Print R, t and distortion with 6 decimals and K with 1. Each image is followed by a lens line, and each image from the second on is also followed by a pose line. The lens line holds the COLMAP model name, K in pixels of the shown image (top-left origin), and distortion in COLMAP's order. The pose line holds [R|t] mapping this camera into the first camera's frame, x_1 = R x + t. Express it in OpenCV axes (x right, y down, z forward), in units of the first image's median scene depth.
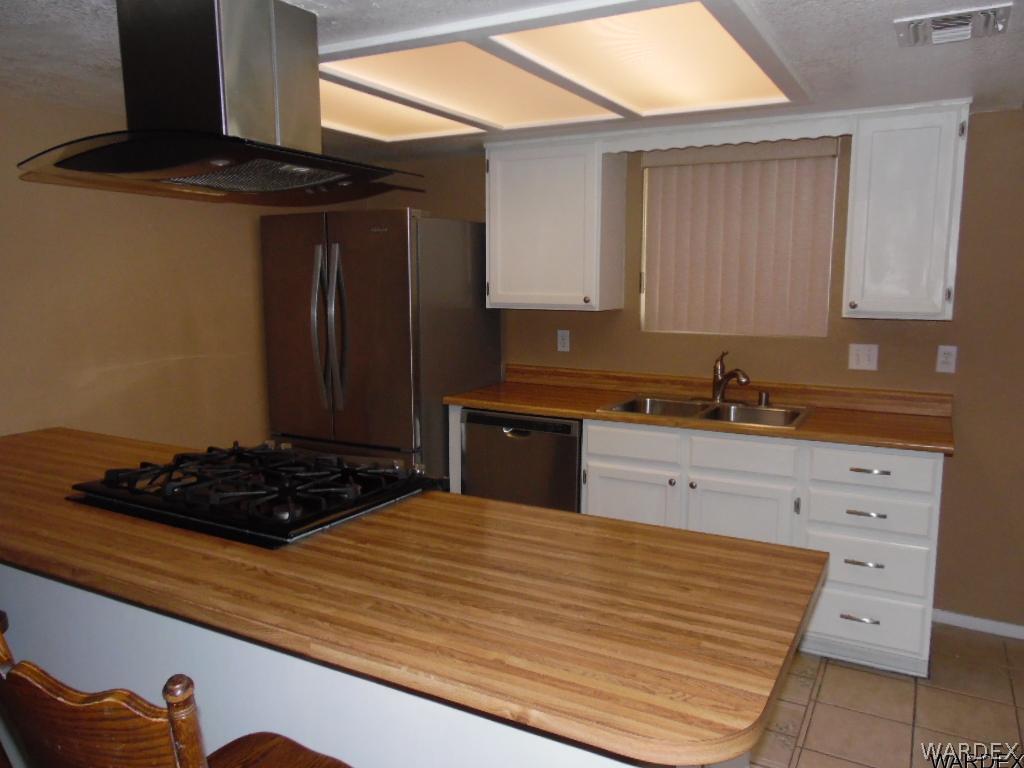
lens RADIAL K [[771.7, 0, 509.5], [0, 771.7, 379.9], [0, 0, 1]] dist [0.005695, 0.006433]
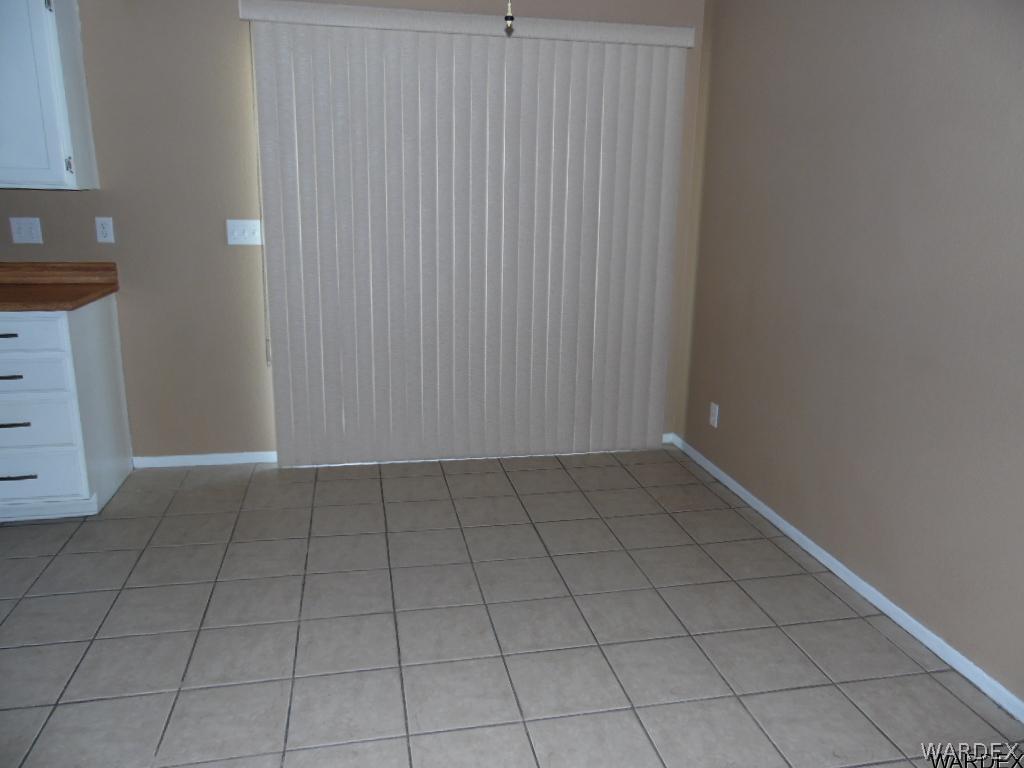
lens RADIAL K [[771.7, 0, 509.5], [0, 771.7, 379.9], [0, 0, 1]] dist [0.005695, 0.006433]
pose [[0.757660, -0.141662, 0.637090, 0.260423], [0.069046, 0.988079, 0.137595, 0.067397], [-0.648987, -0.060262, 0.758409, -0.192293]]
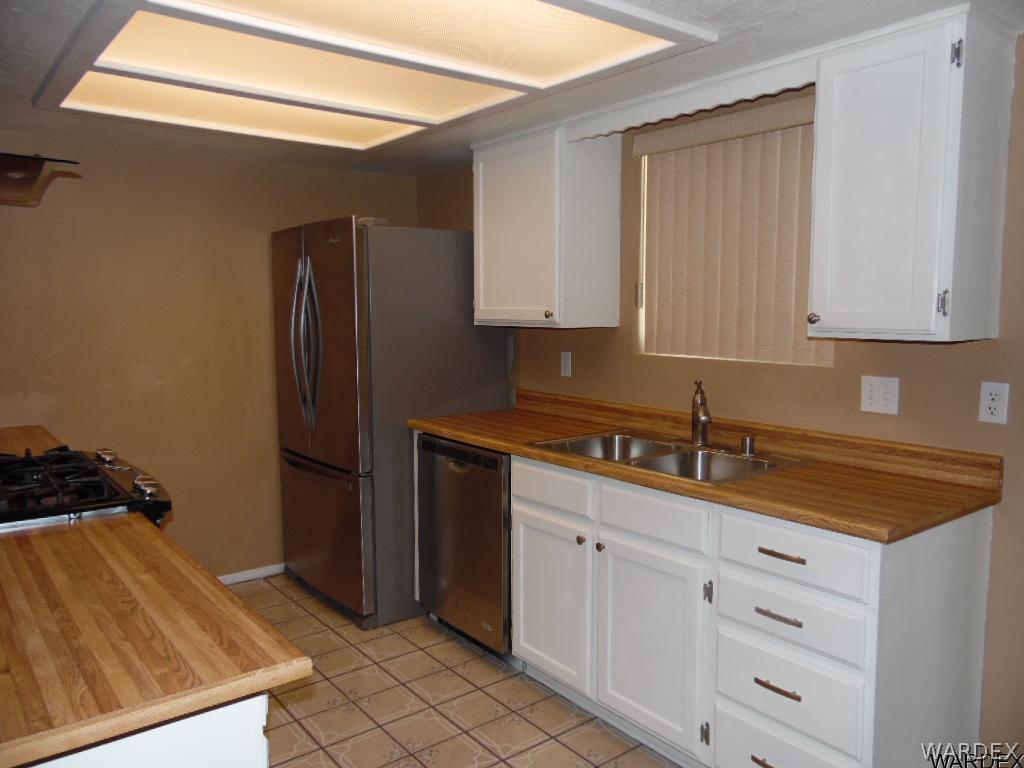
lens RADIAL K [[771.7, 0, 509.5], [0, 771.7, 379.9], [0, 0, 1]] dist [0.005695, 0.006433]
pose [[0.920764, 0.036377, -0.388420, 0.416759], [-0.052301, 0.998165, -0.030500, -0.003968], [0.386598, 0.048398, 0.920977, 0.214702]]
